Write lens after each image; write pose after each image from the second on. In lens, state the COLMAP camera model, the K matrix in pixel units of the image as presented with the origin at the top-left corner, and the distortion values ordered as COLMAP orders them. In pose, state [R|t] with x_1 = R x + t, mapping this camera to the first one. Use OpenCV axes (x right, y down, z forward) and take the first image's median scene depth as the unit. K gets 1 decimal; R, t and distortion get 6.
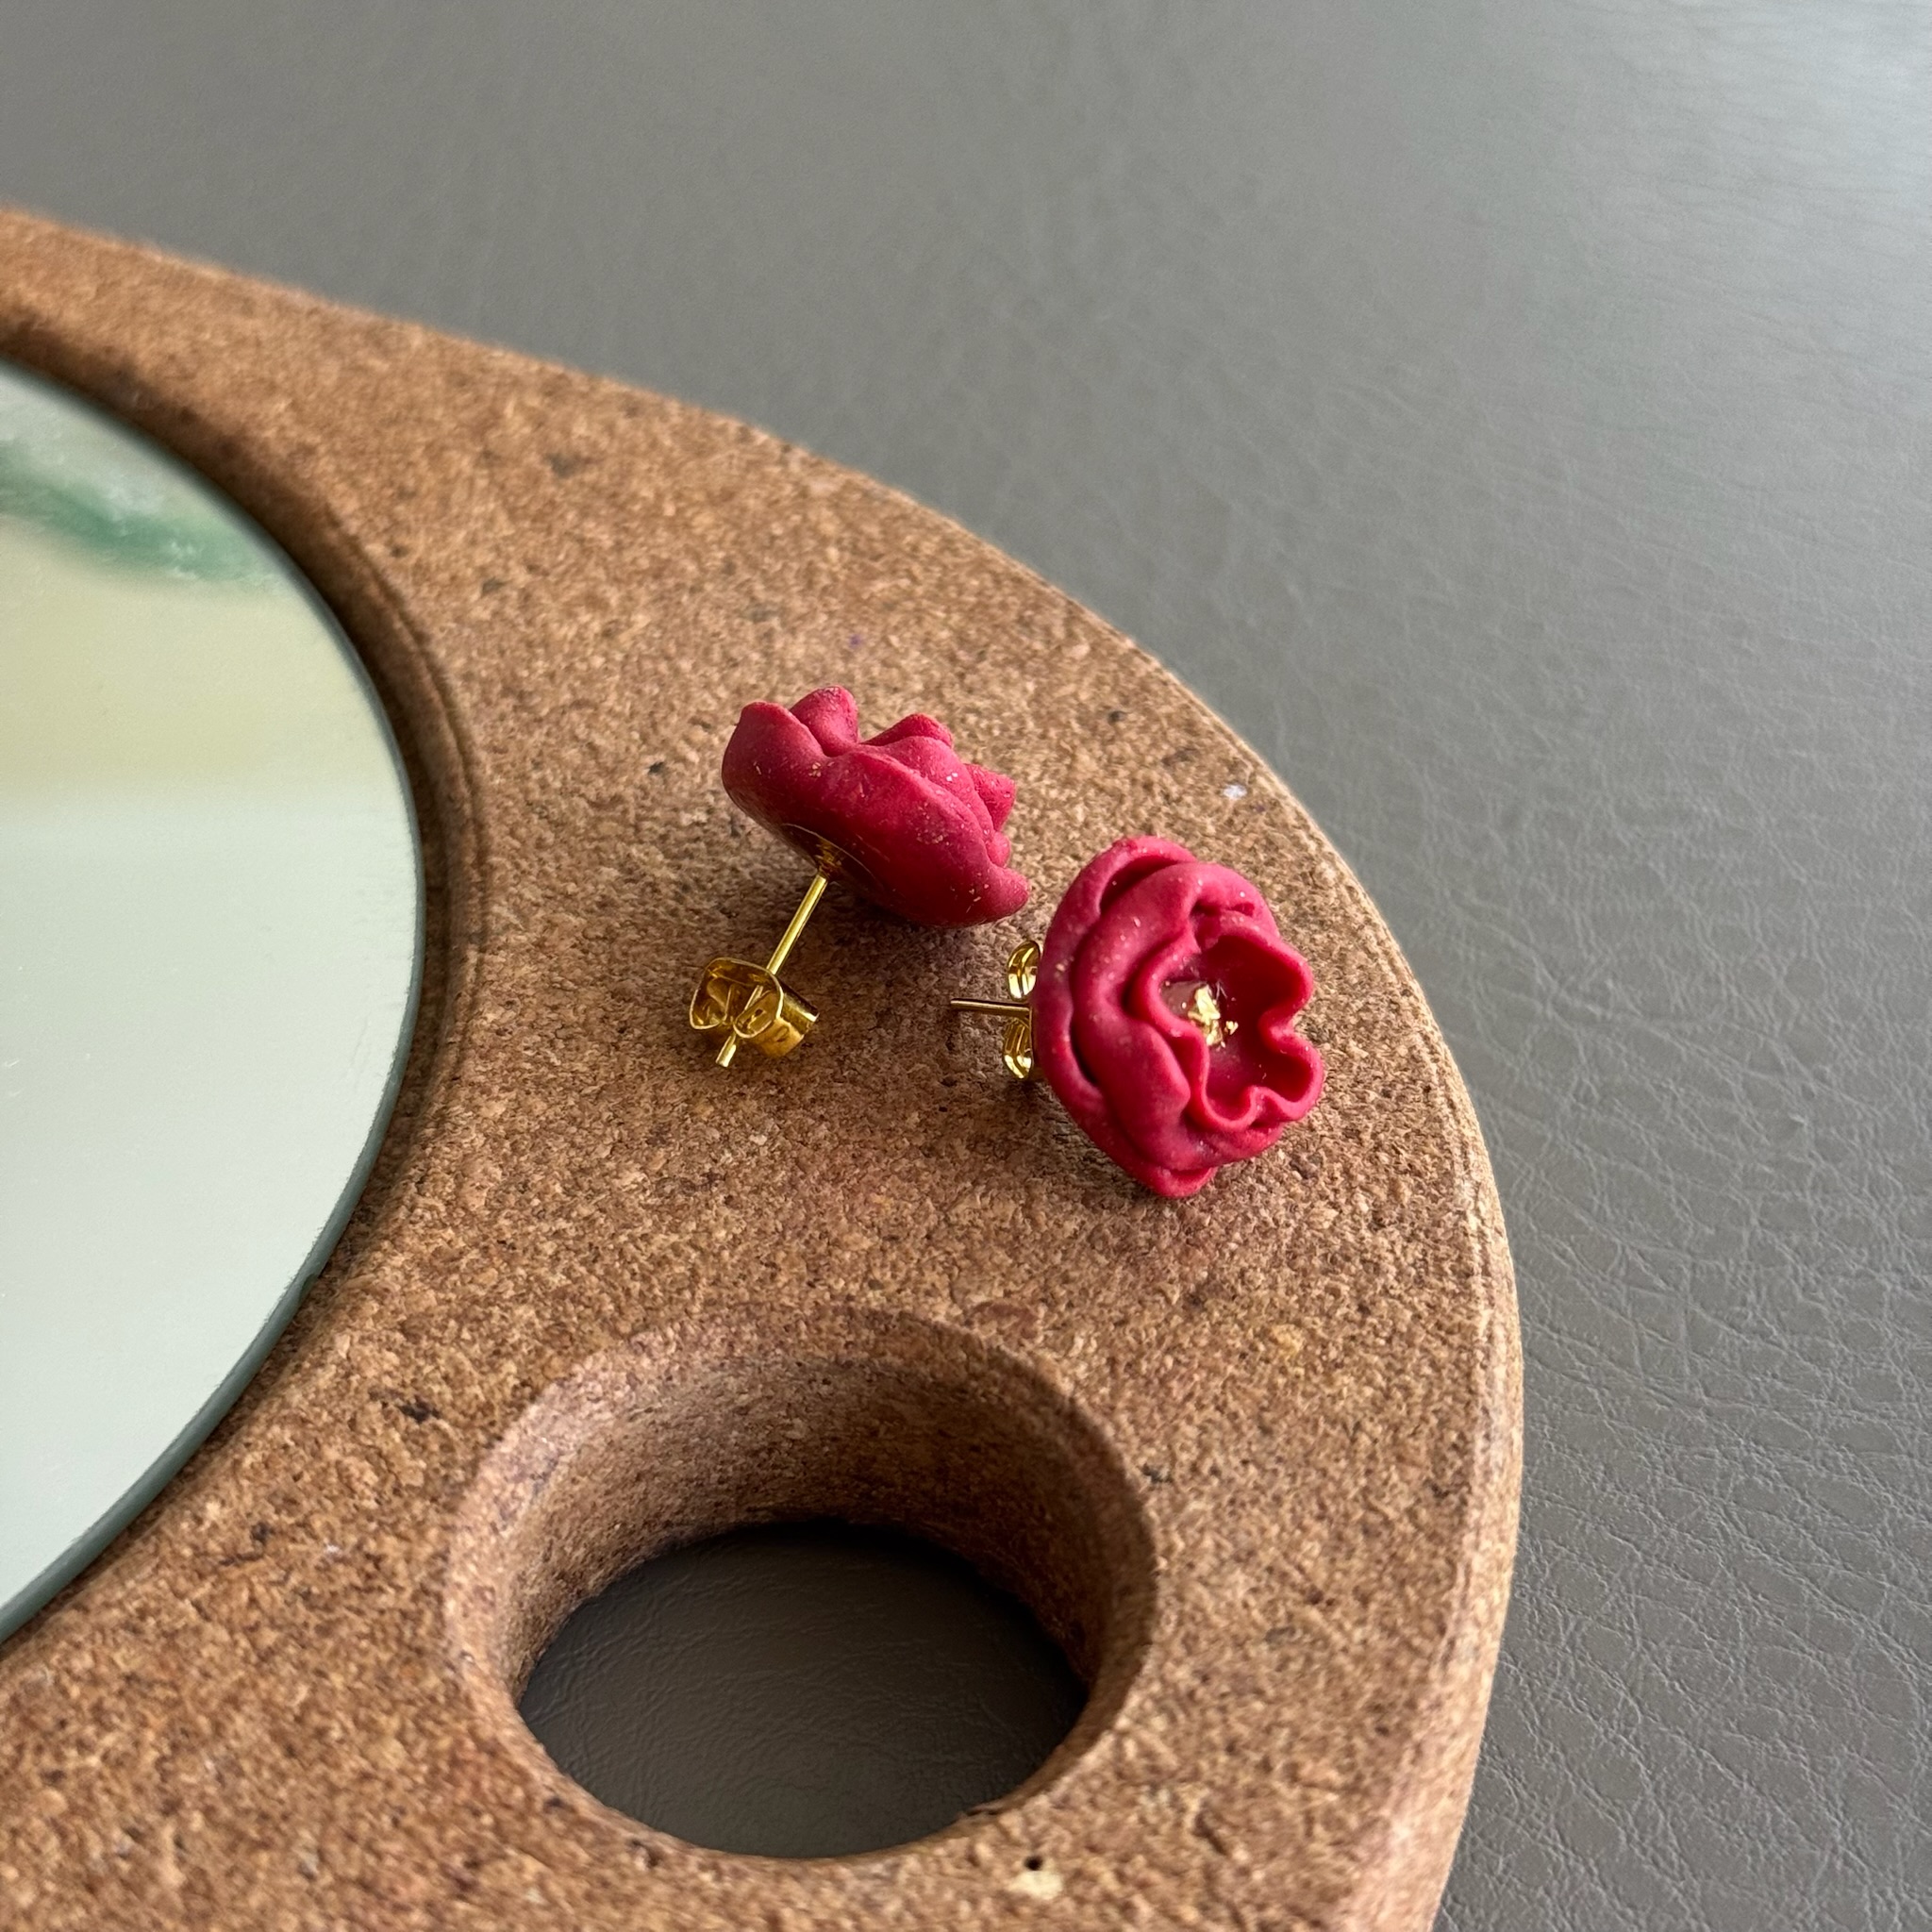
lens RADIAL K [[3808.9, 0, 990.4], [0, 3808.9, 978.4], [0, 0, 1]] dist [0.117291, 0.000000]
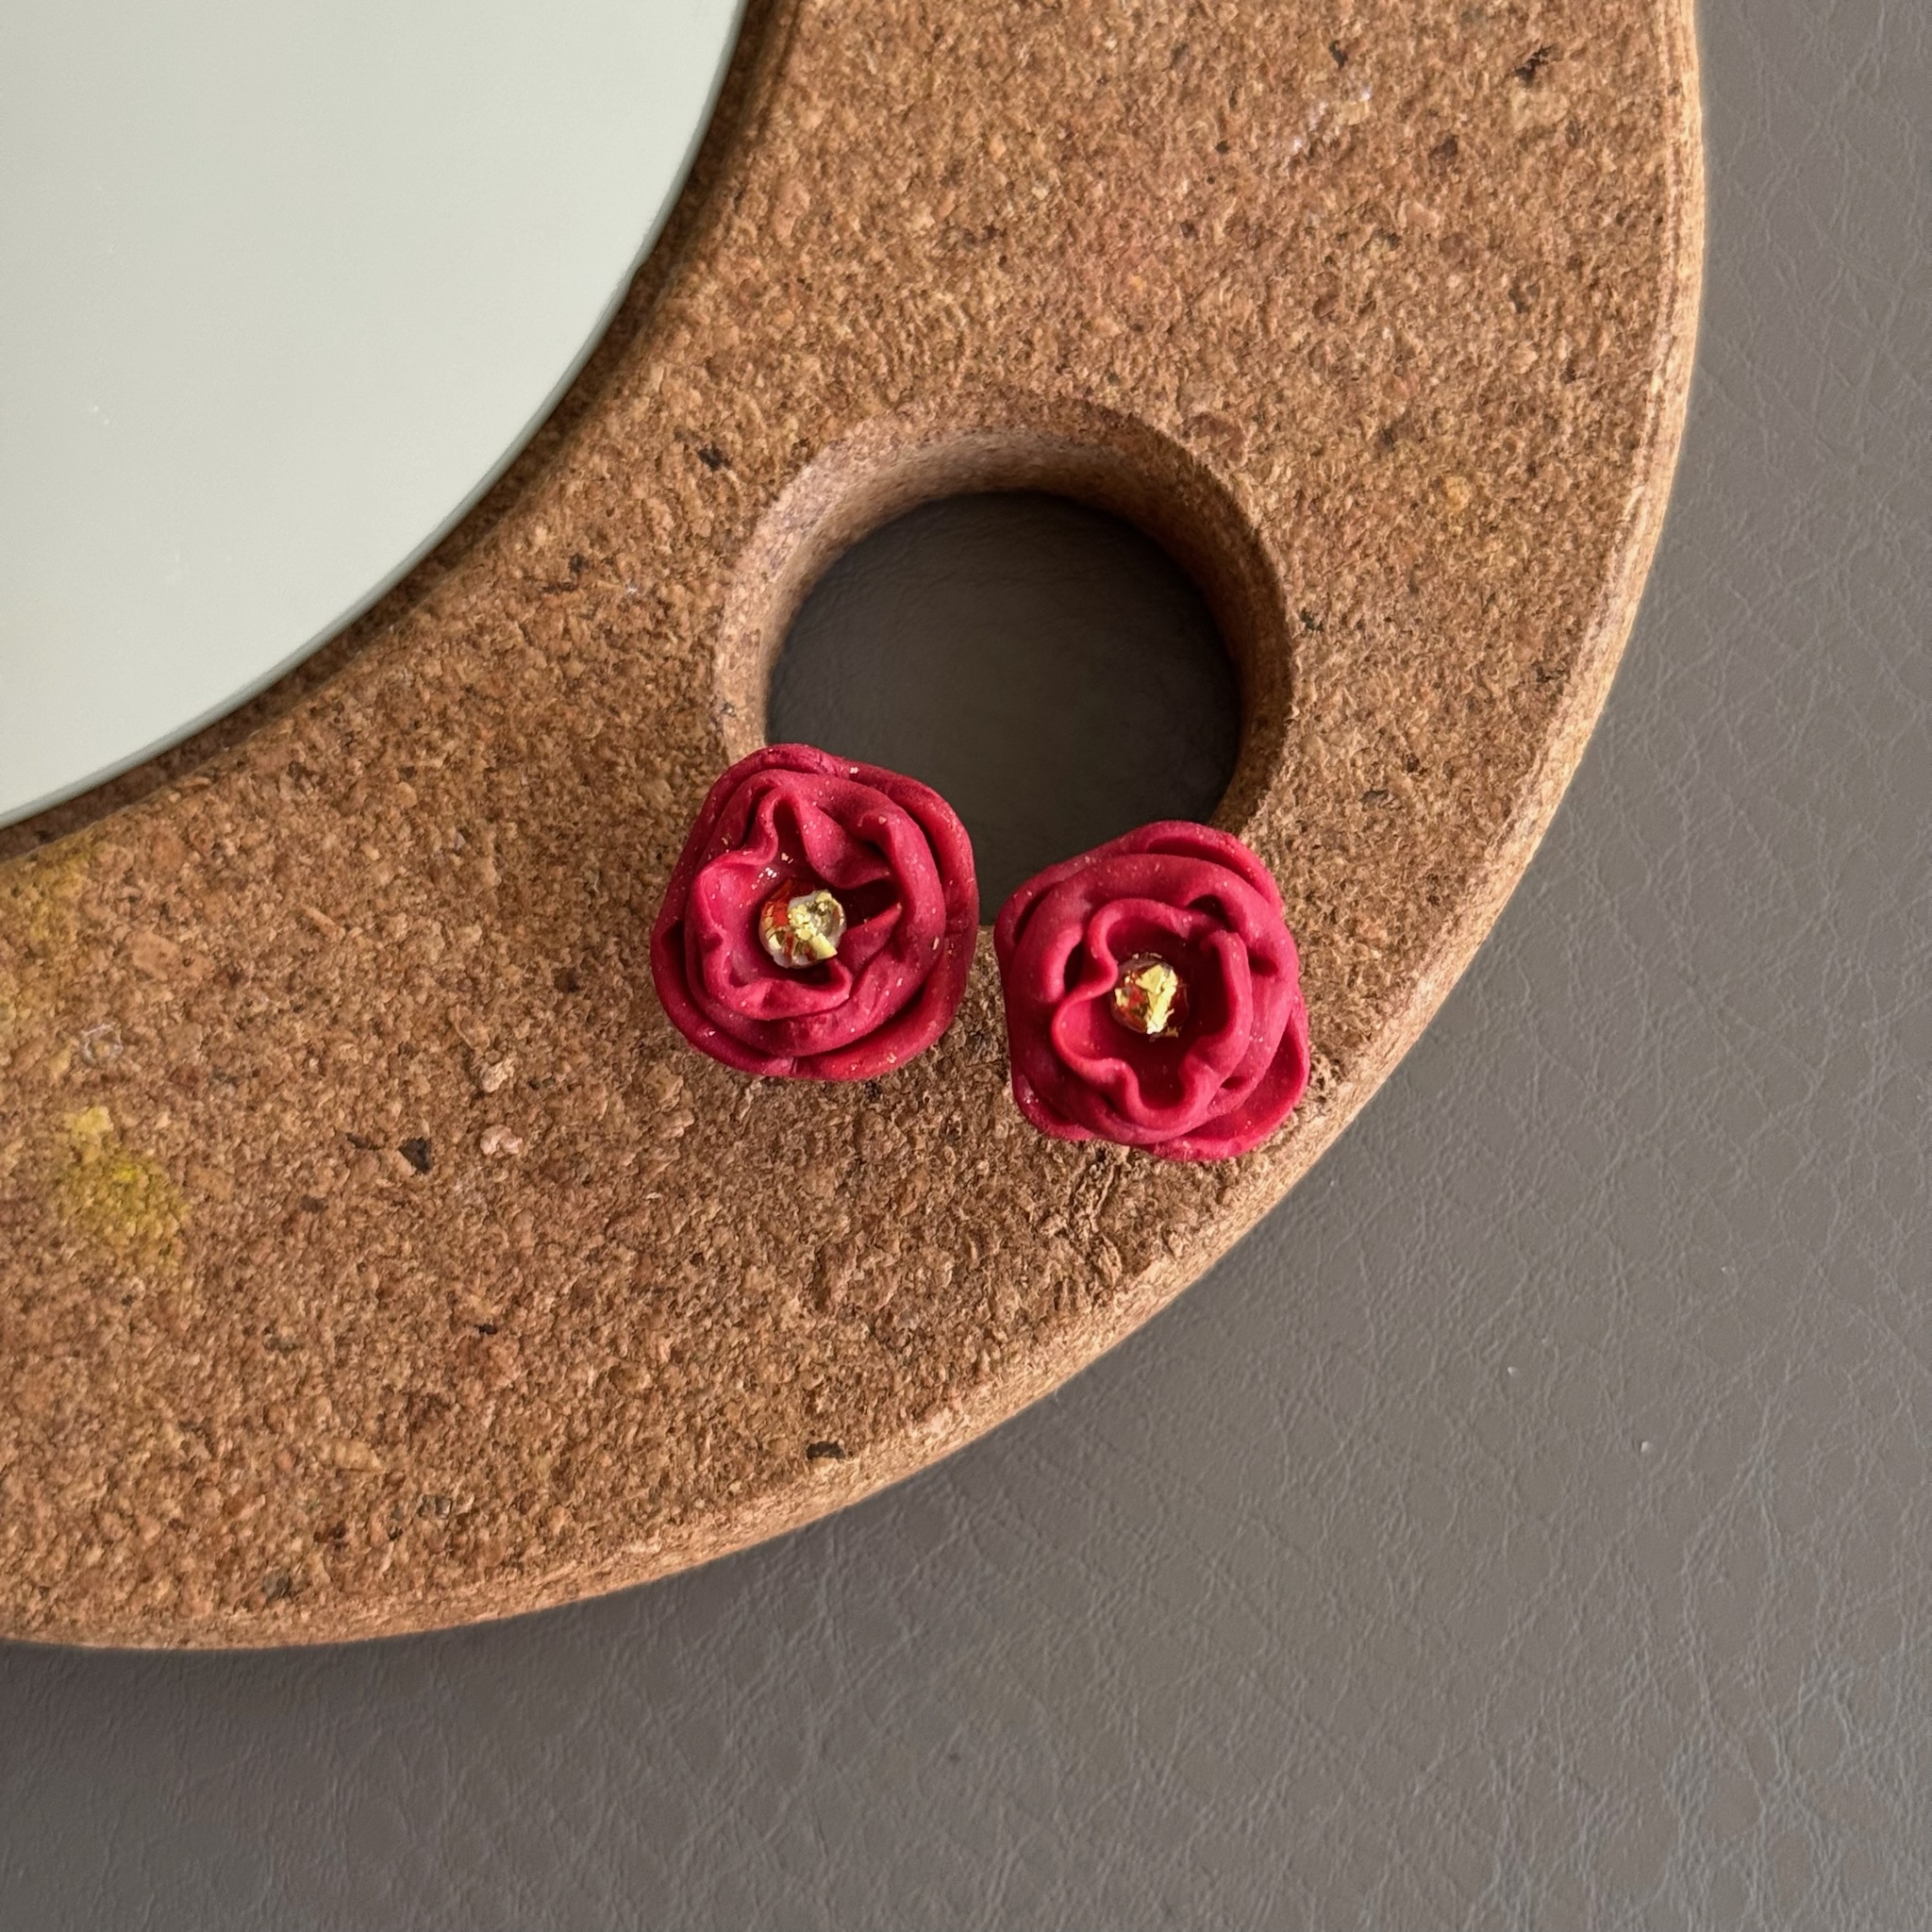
lens RADIAL K [[3808.9, 0, 962.2], [0, 3808.9, 971.9], [0, 0, 1]] dist [0.117291, 0.000000]
pose [[0.980264, 0.185601, -0.068074, 0.036672], [-0.099335, 0.760153, 0.642106, -0.521006], [0.170922, -0.622671, 0.763588, 0.001420]]
